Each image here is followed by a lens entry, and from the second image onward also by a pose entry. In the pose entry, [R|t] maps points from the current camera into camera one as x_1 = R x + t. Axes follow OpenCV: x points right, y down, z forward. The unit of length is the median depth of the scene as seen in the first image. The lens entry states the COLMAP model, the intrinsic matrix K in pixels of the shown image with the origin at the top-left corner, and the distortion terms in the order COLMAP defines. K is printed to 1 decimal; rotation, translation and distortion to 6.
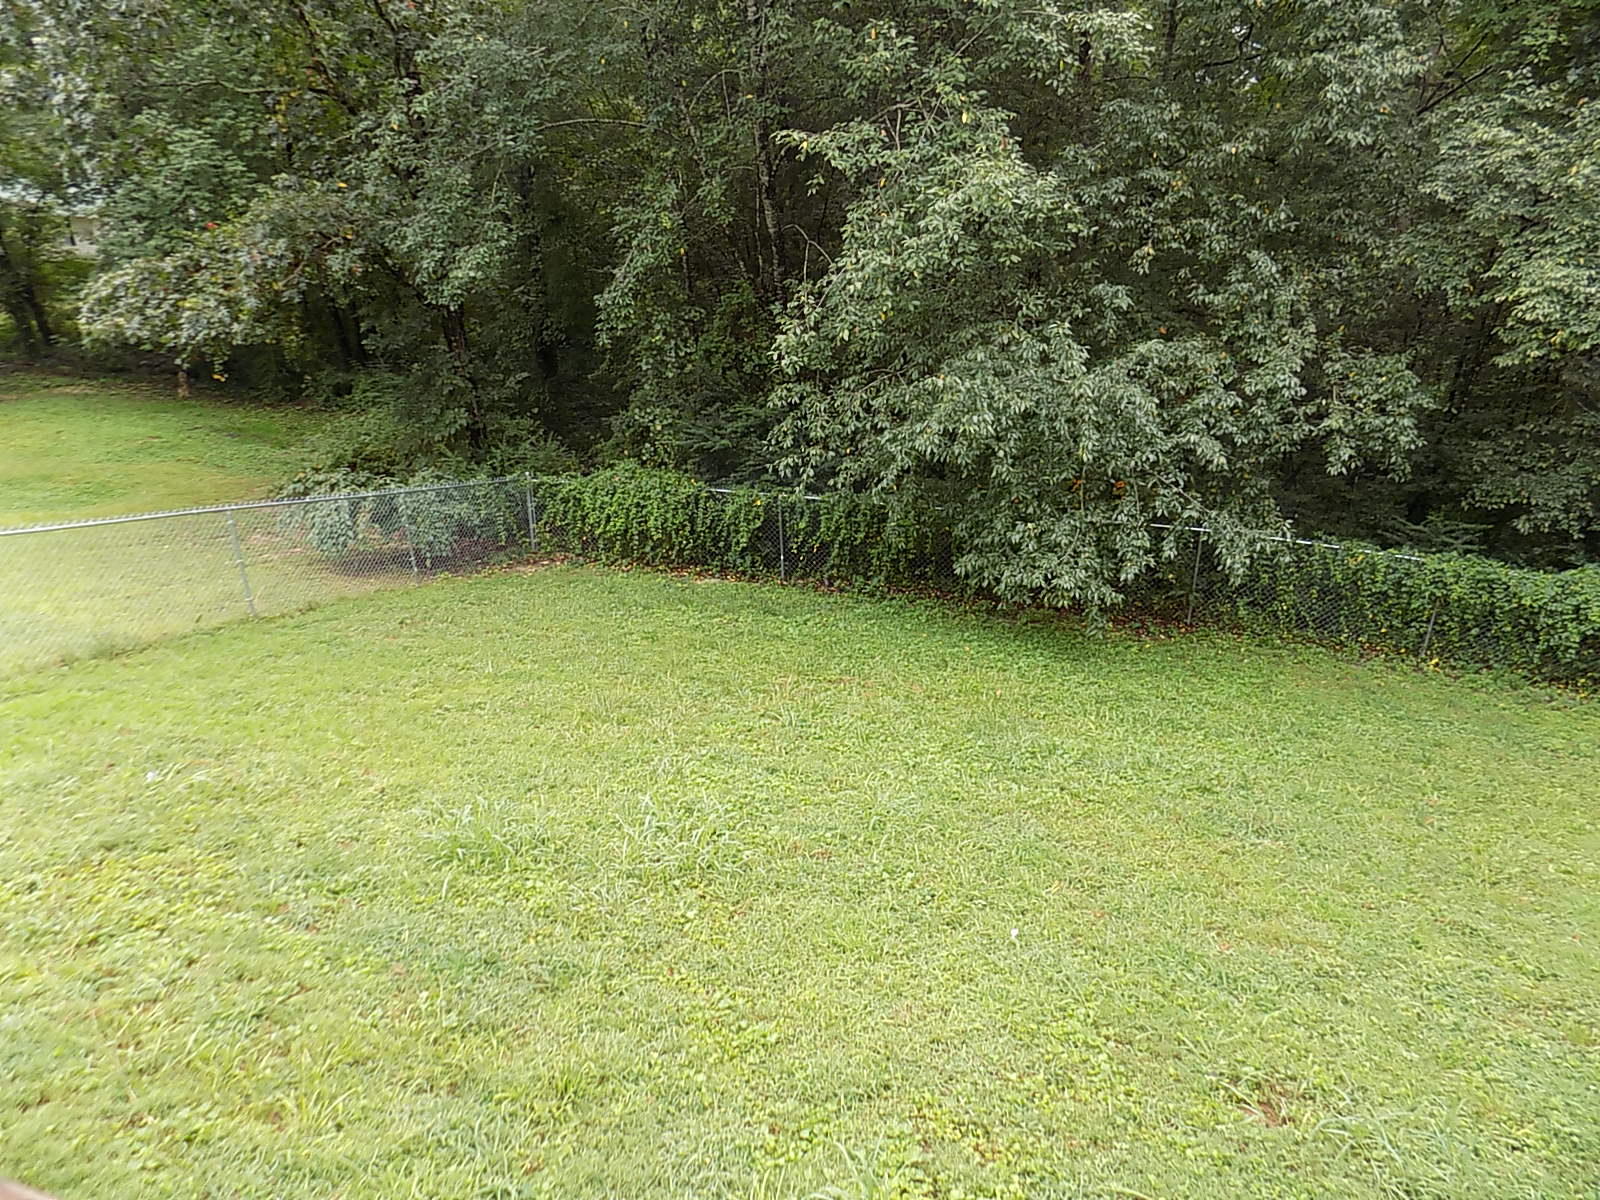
lens RADIAL K [[1080.8, 0, 805.3], [0, 1080.8, 590.6], [0, 0, 1]] dist [-0.075019, 0.078170]
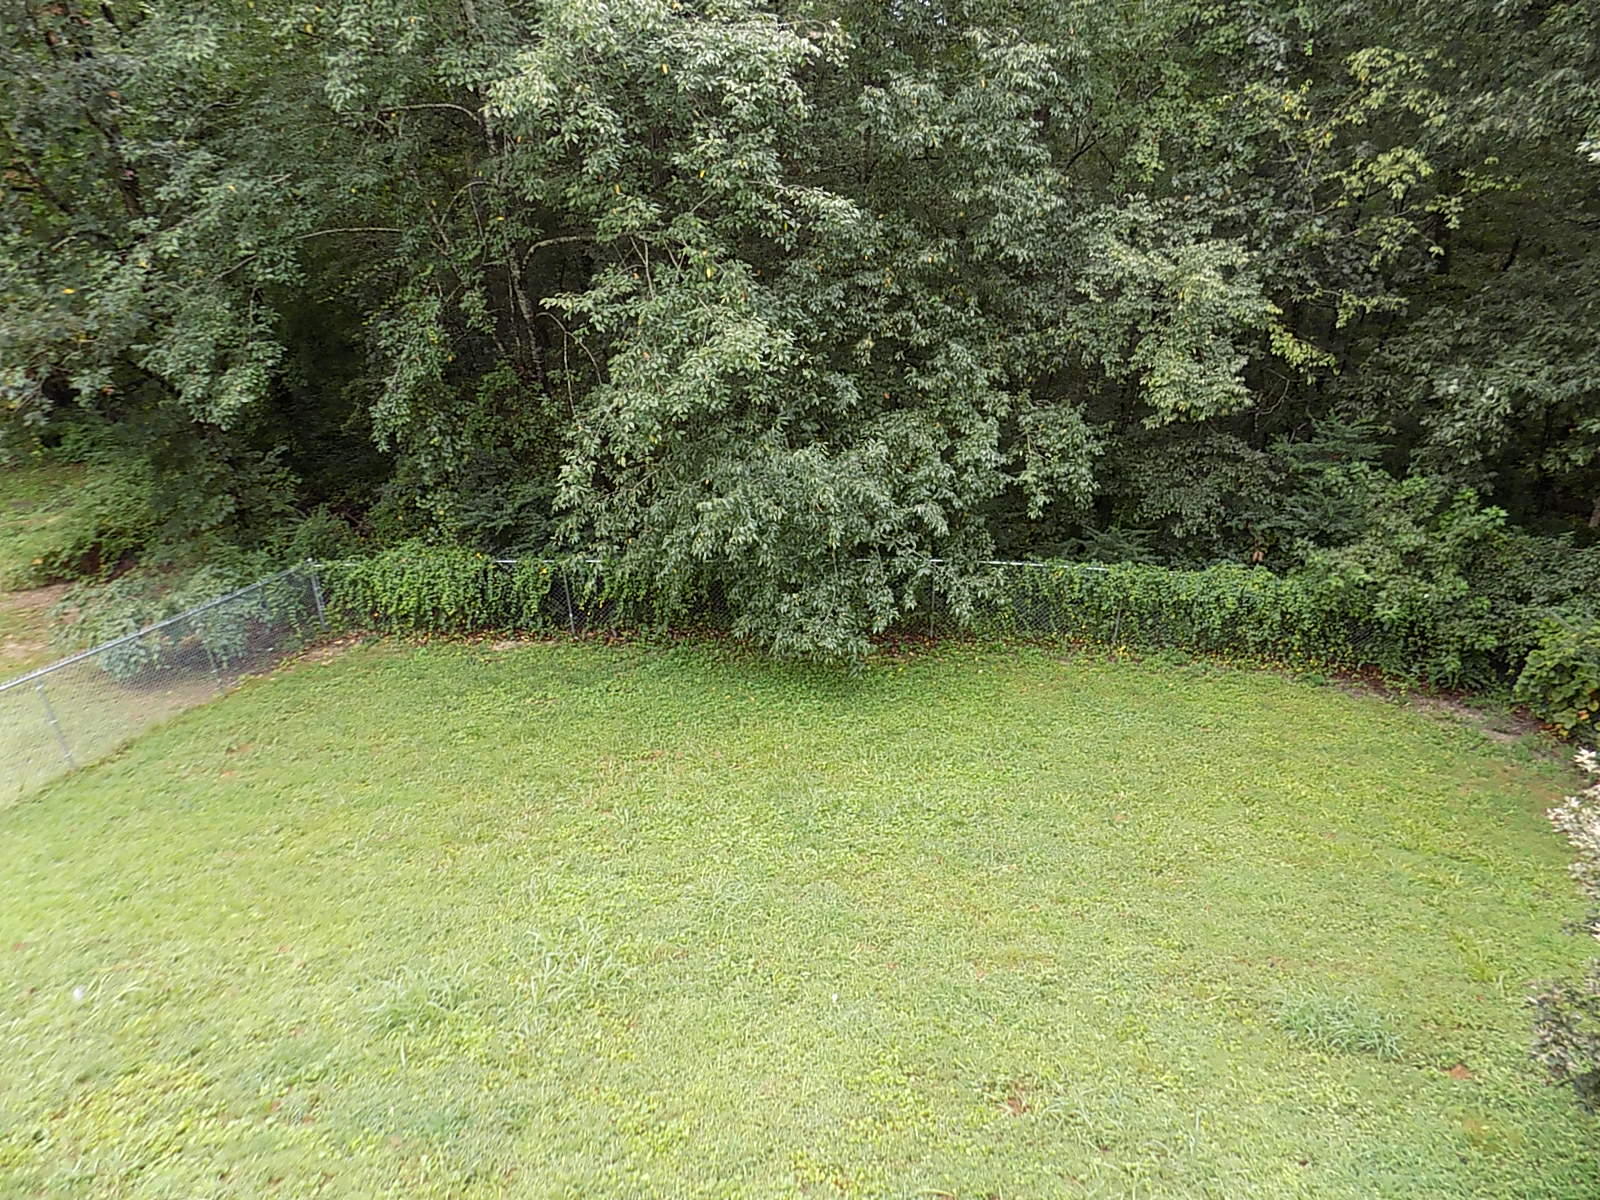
lens RADIAL K [[1080.8, 0, 805.3], [0, 1080.8, 590.6], [0, 0, 1]] dist [-0.075019, 0.078170]
pose [[0.967866, -0.118804, 0.221631, -0.039489], [0.104566, 0.991690, 0.074948, -0.144091], [-0.228694, -0.049365, 0.972246, -0.141967]]
